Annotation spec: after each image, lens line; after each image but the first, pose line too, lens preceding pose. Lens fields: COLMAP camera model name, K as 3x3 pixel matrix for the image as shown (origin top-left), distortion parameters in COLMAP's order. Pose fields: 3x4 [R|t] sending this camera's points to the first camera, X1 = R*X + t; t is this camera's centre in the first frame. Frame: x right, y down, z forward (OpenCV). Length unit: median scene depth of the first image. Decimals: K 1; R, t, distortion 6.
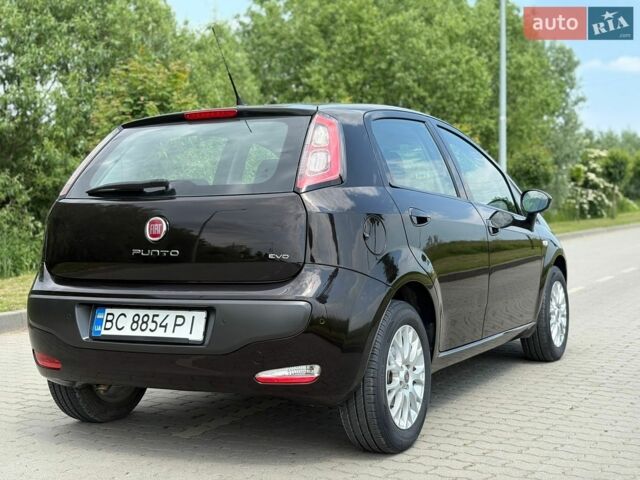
lens RADIAL K [[1016.6, 0, 320.0], [0, 1016.6, 240.0], [0, 0, 1]] dist [0.211116, -1.158244]
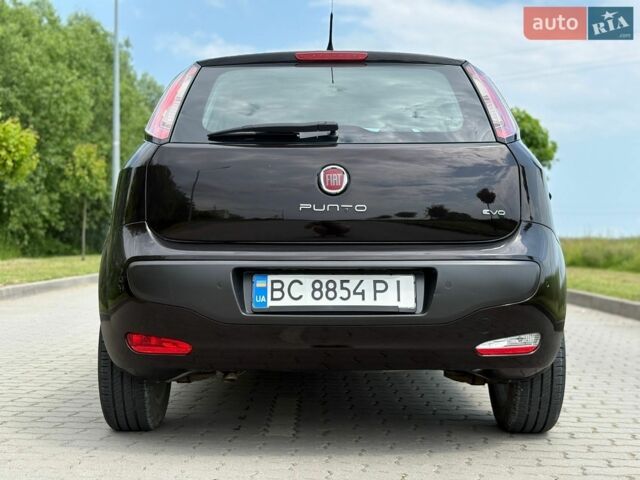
lens RADIAL K [[1016.6, 0, 320.0], [0, 1016.6, 240.0], [0, 0, 1]] dist [0.211116, -1.158244]
pose [[0.890902, 0.021069, 0.453707, -0.544968], [-0.003512, 0.999213, -0.039505, 0.071500], [-0.454182, 0.033602, 0.890275, 0.261084]]
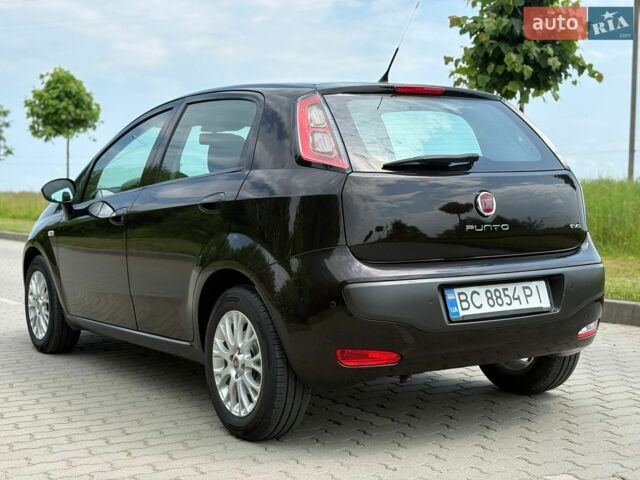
lens RADIAL K [[1016.6, 0, 320.0], [0, 1016.6, 240.0], [0, 0, 1]] dist [0.211116, -1.158244]
pose [[0.493283, -0.037264, 0.869070, -1.099039], [0.033000, 0.999164, 0.024111, -0.004902], [-0.869243, 0.016786, 0.494100, 0.645678]]
